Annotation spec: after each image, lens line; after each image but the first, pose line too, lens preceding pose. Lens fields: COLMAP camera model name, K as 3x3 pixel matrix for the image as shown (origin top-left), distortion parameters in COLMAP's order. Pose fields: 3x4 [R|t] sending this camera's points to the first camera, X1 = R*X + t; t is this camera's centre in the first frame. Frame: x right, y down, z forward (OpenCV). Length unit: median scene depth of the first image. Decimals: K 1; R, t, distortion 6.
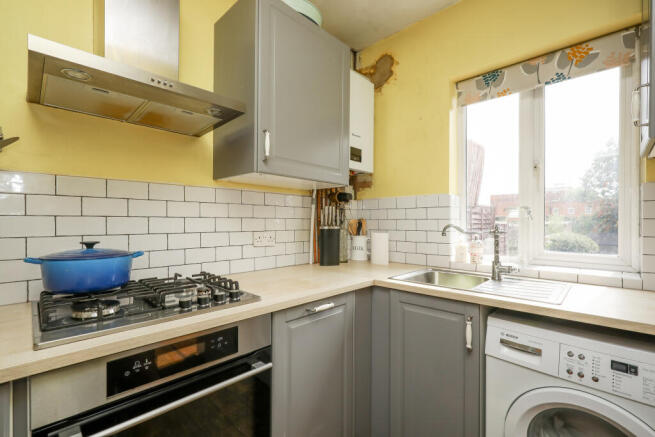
lens RADIAL K [[302.2, 0, 351.7], [0, 302.2, 221.0], [0, 0, 1]] dist [-0.001925, -0.000154]
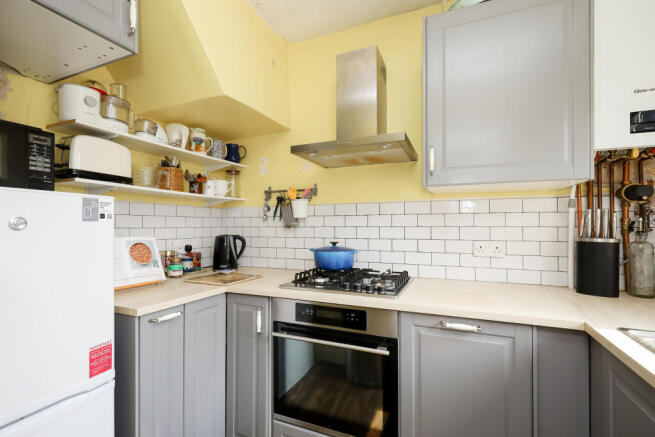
lens RADIAL K [[302.6, 0, 311.5], [0, 302.6, 222.1], [0, 0, 1]] dist [-0.000603, -0.000077]
pose [[0.297854, -0.012056, -0.954535, 0.449830], [0.002950, 0.999927, -0.011708, -0.014809], [0.954607, 0.000672, 0.297868, 0.204014]]
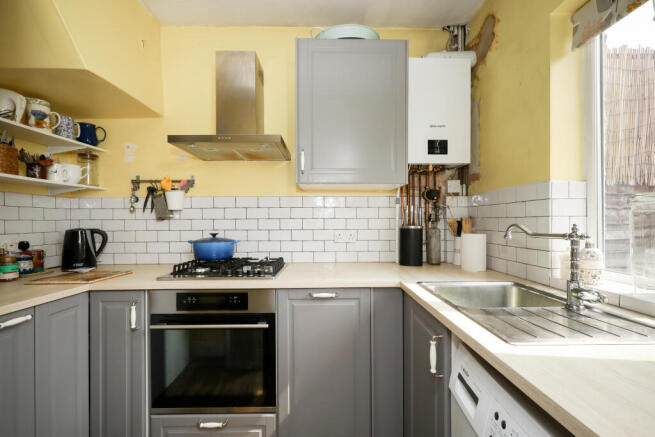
lens RADIAL K [[306.9, 0, 322.6], [0, 306.9, 221.4], [0, 0, 1]] dist [-0.001045, -0.000001]
pose [[0.677755, -0.005000, -0.735271, 0.532514], [0.007325, 0.999973, -0.000048, 0.002017], [0.735251, -0.005353, 0.677774, 0.137773]]
